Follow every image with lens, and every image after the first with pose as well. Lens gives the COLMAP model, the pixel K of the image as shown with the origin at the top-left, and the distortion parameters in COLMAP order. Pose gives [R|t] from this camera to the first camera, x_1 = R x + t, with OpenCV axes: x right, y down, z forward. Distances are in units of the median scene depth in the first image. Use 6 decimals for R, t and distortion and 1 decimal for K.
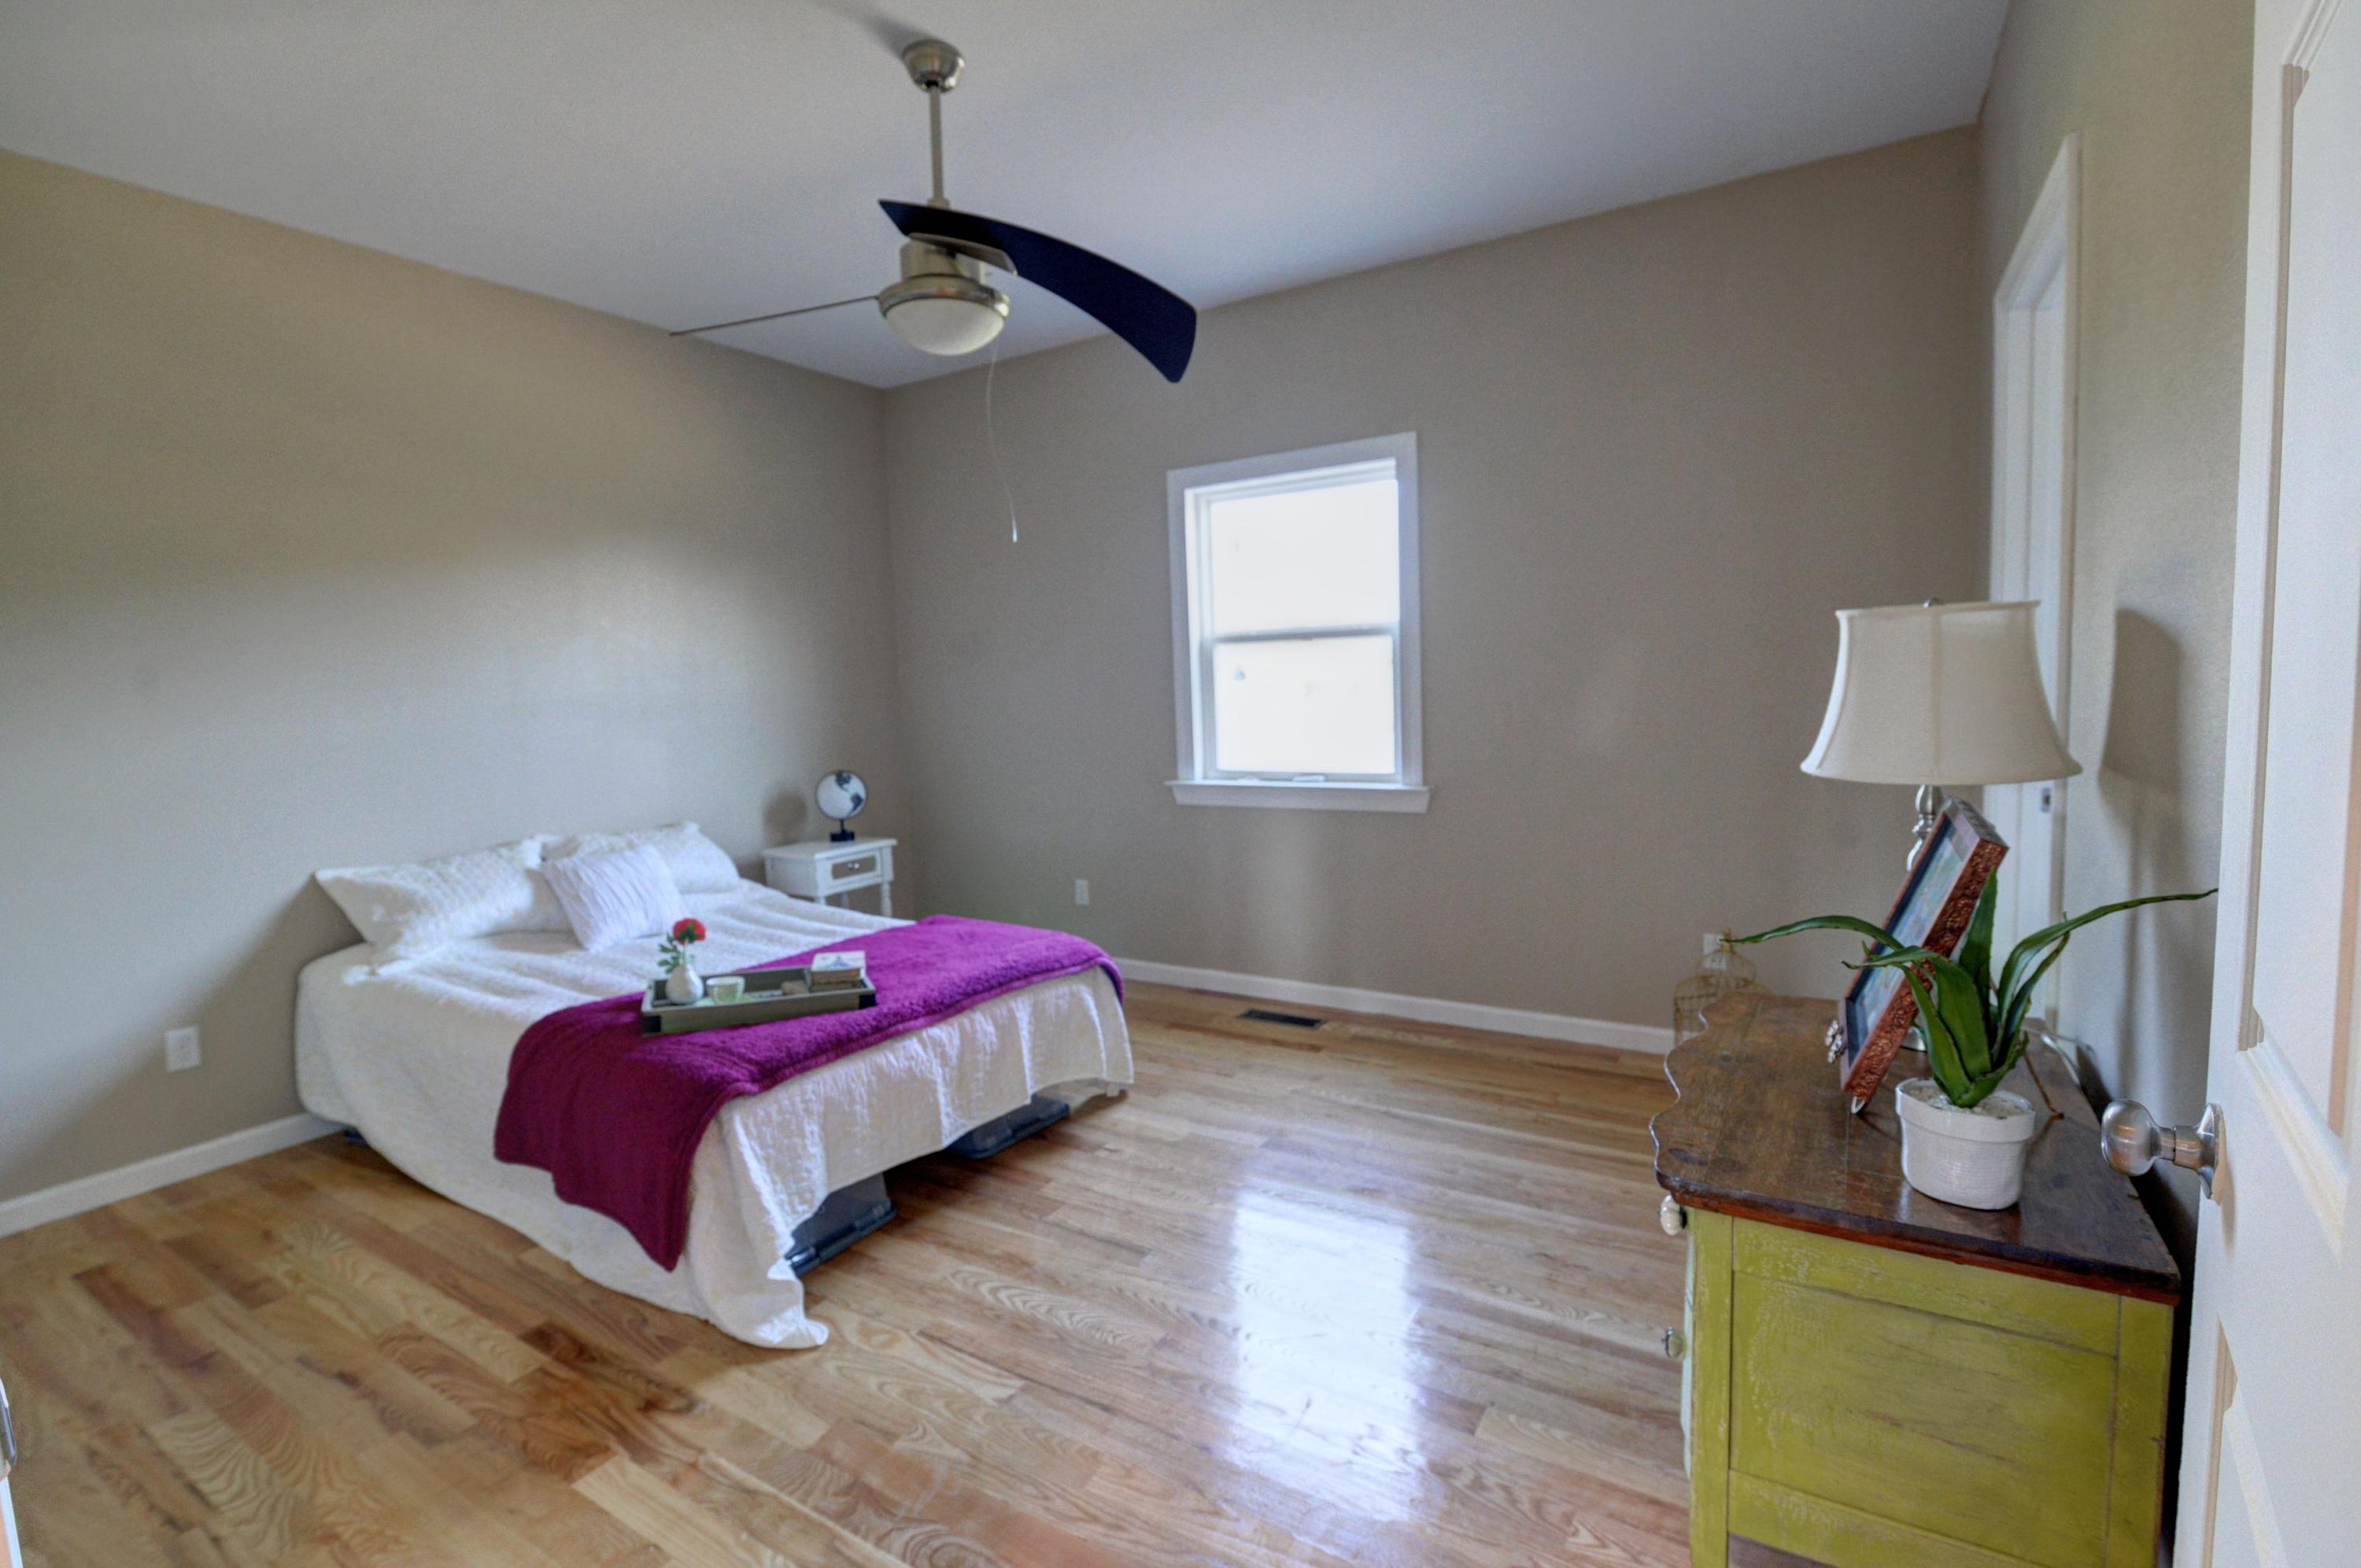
lens RADIAL K [[1058.6, 0, 1182.6], [0, 1058.6, 776.1], [0, 0, 1]] dist [-0.015727, -0.001397]
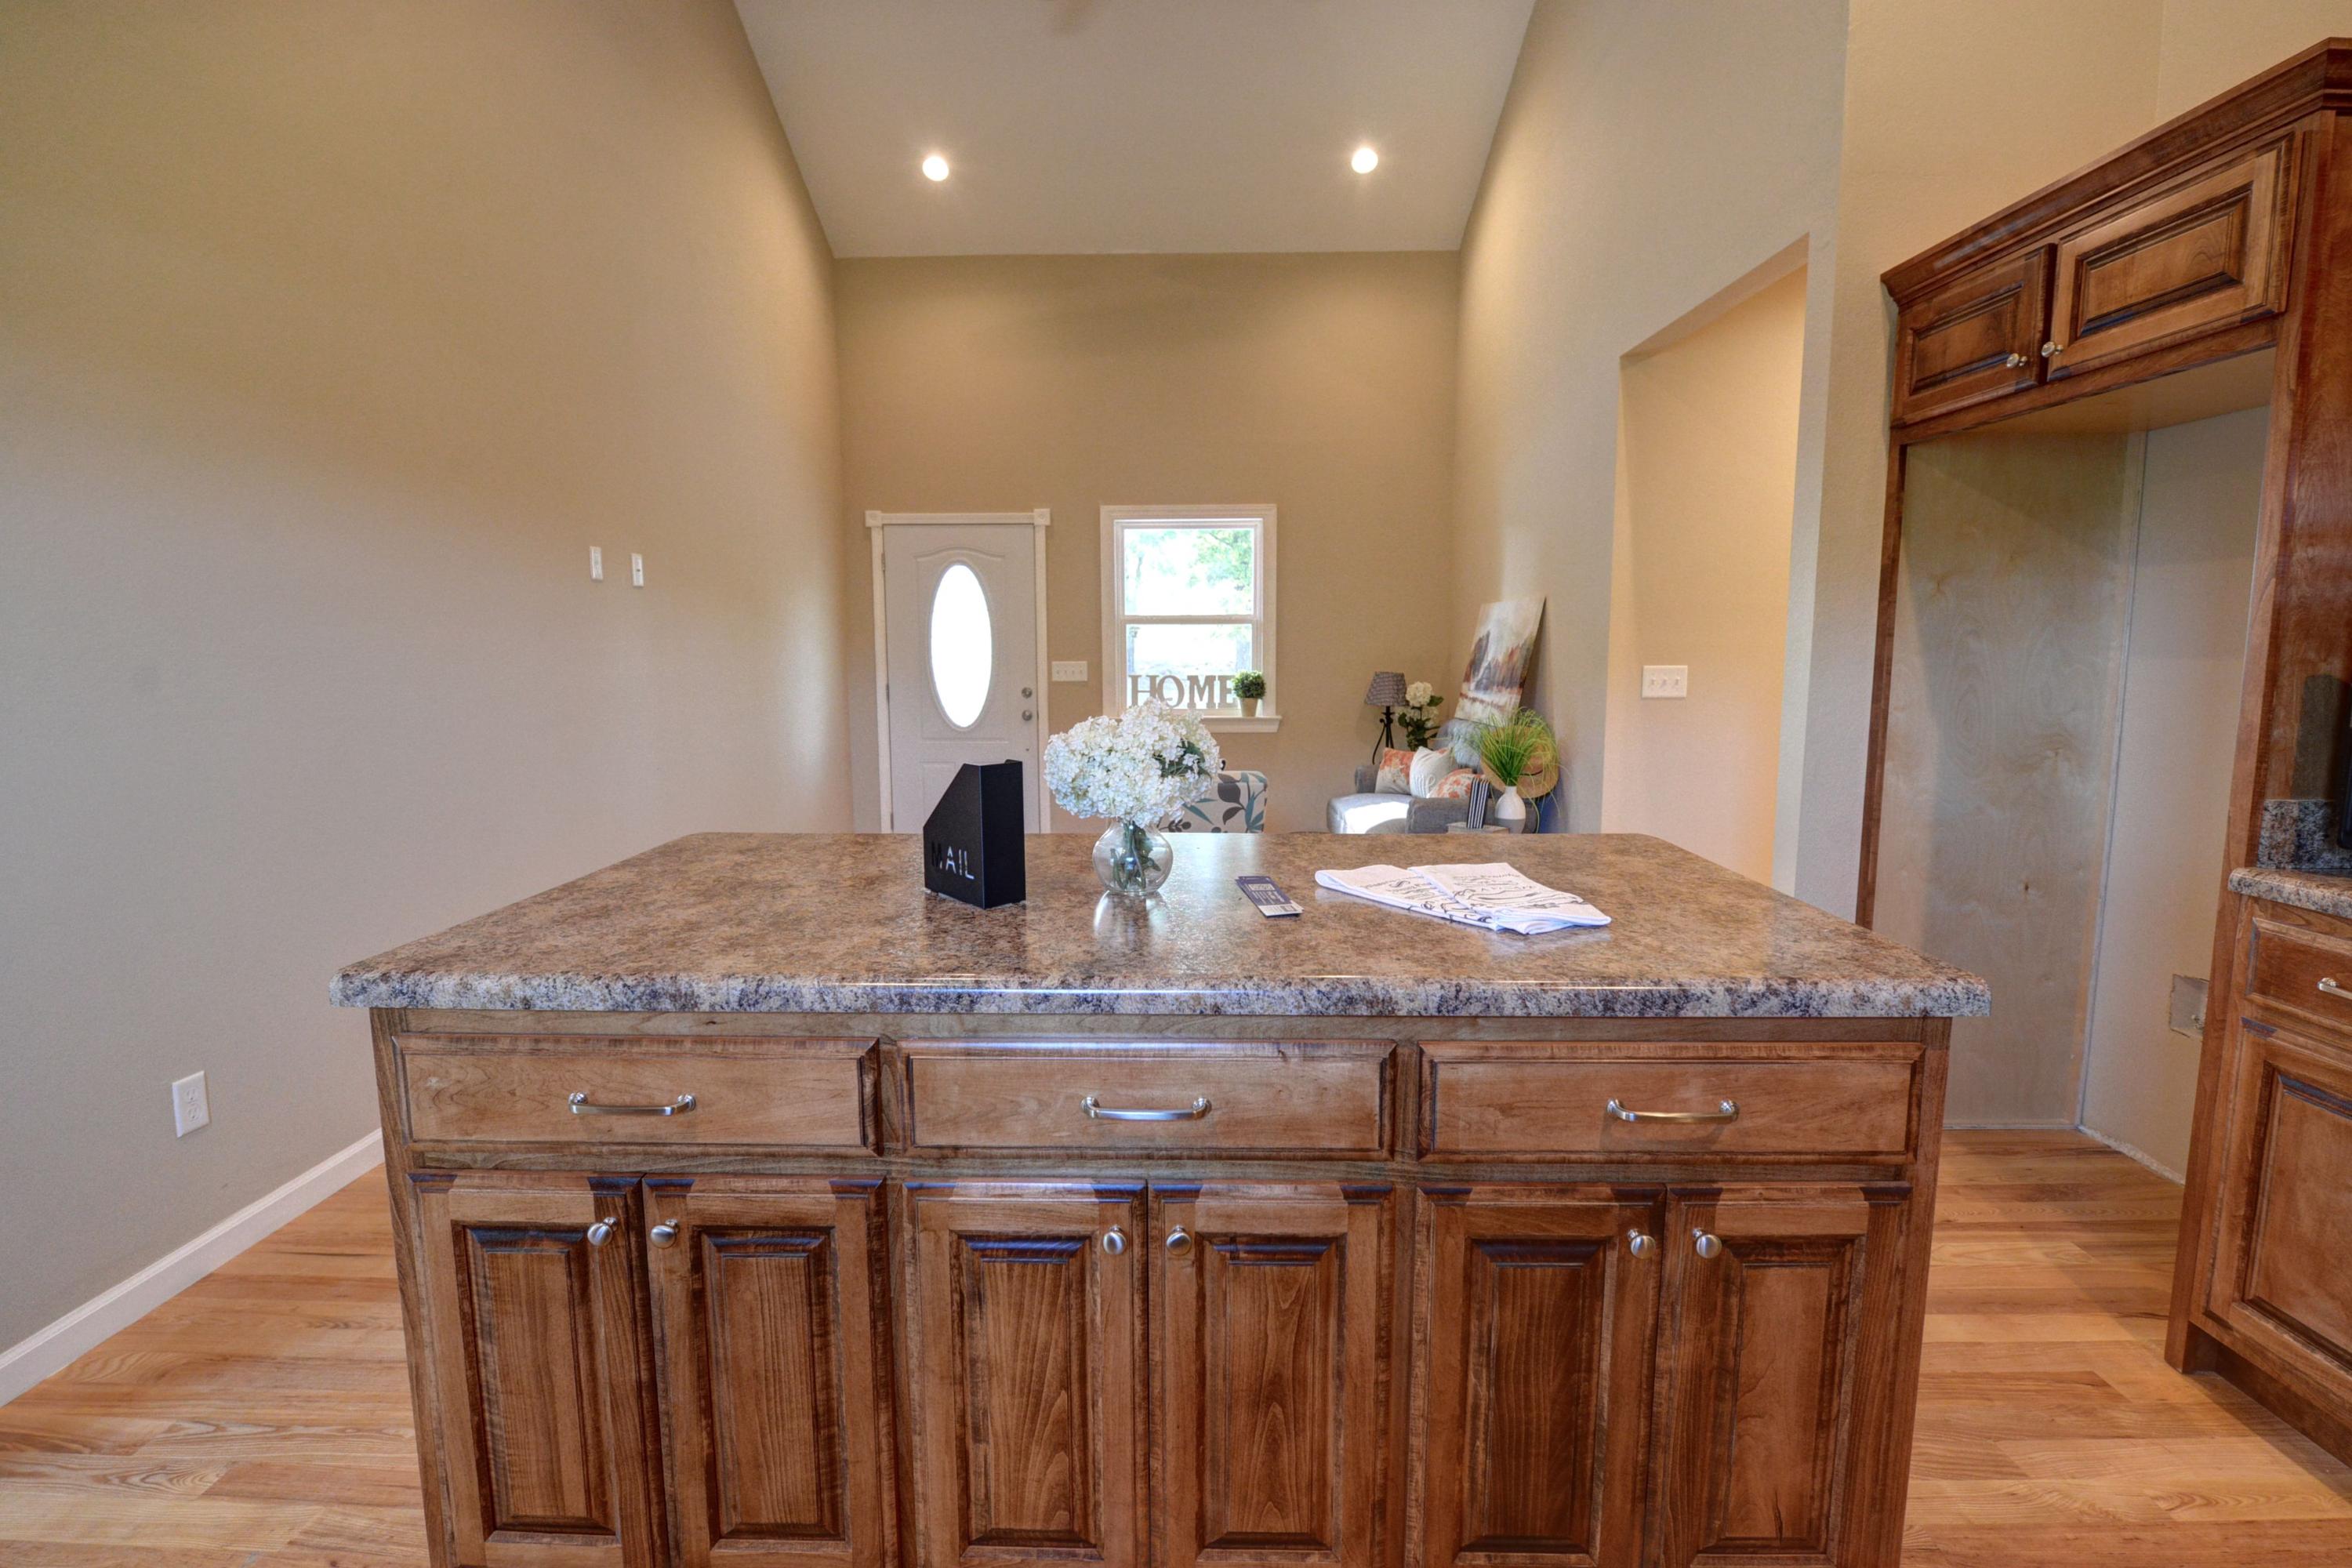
lens RADIAL K [[1054.8, 0, 1173.7], [0, 1054.8, 770.7], [0, 0, 1]] dist [-0.015727, -0.001397]
pose [[0.857177, -0.029261, 0.514190, -0.792635], [0.022367, 0.999558, 0.019593, 0.061871], [-0.514536, -0.005294, 0.857452, -0.360208]]
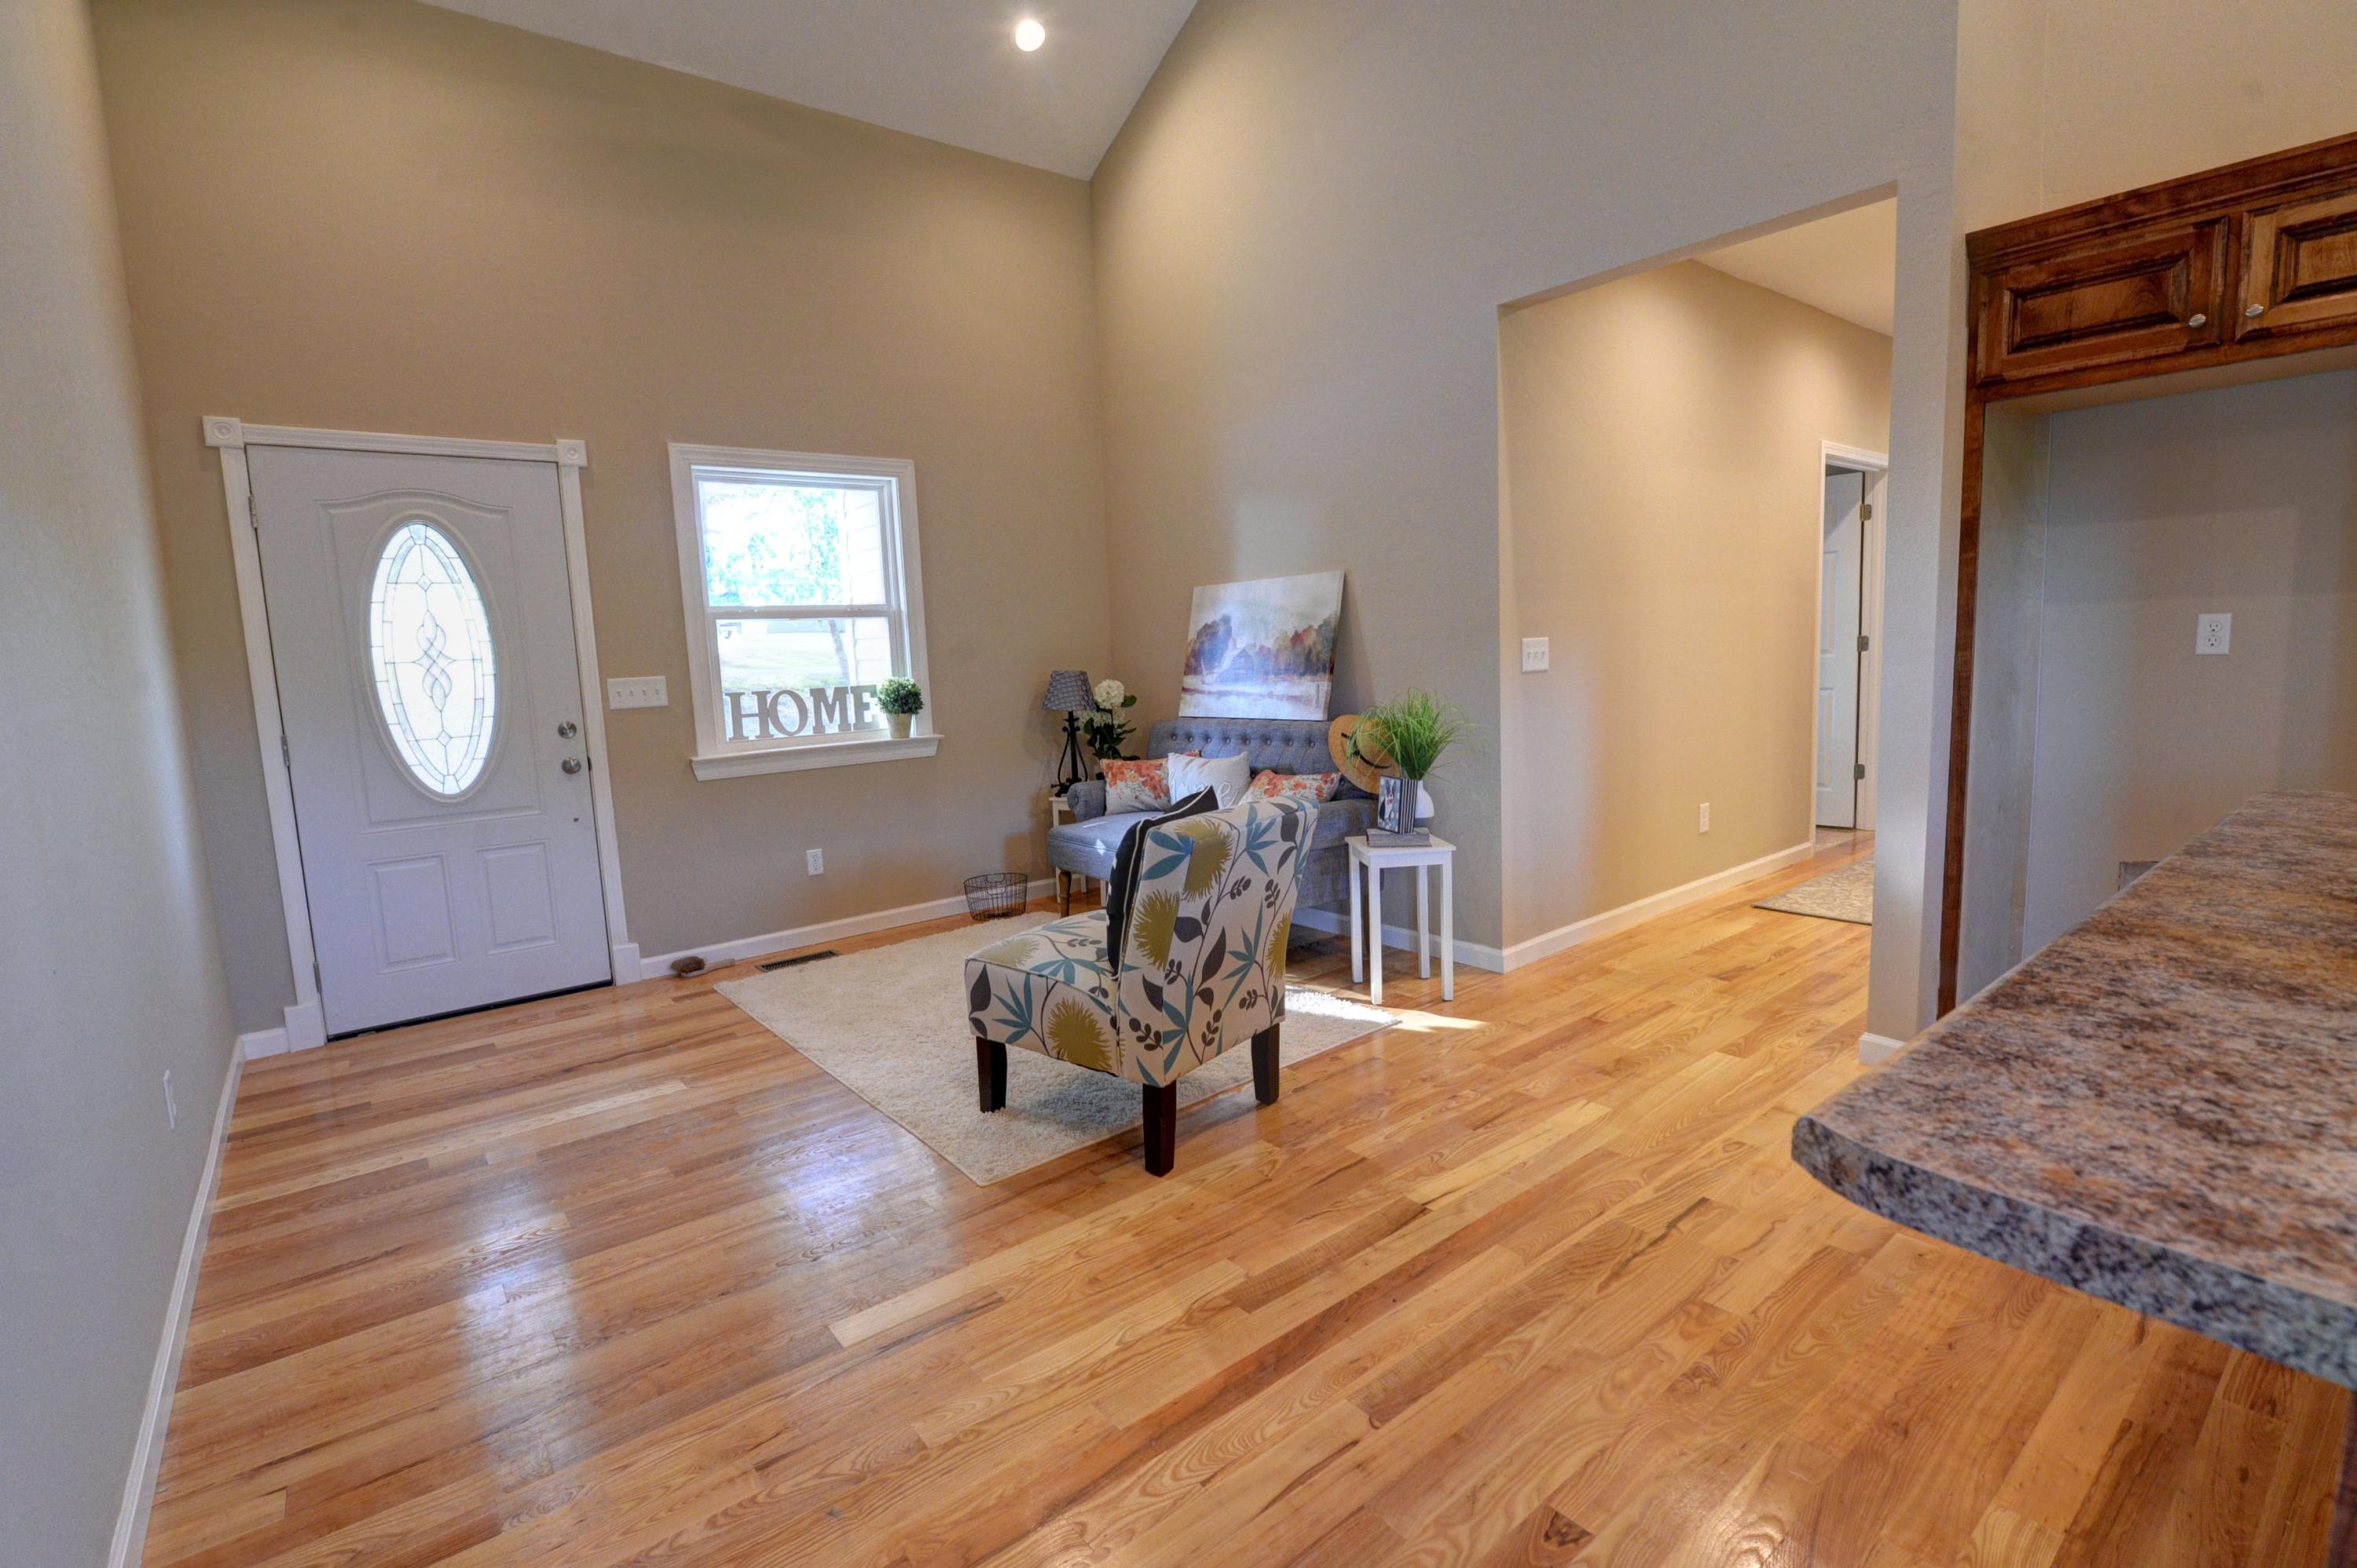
lens RADIAL K [[1056.9, 0, 1173.1], [0, 1056.9, 781.5], [0, 0, 1]] dist [-0.015727, -0.001397]
pose [[0.345157, -0.099396, 0.933267, -0.912911], [0.116466, 0.991227, 0.062495, 0.020938], [-0.931291, 0.087123, 0.353705, 0.274285]]
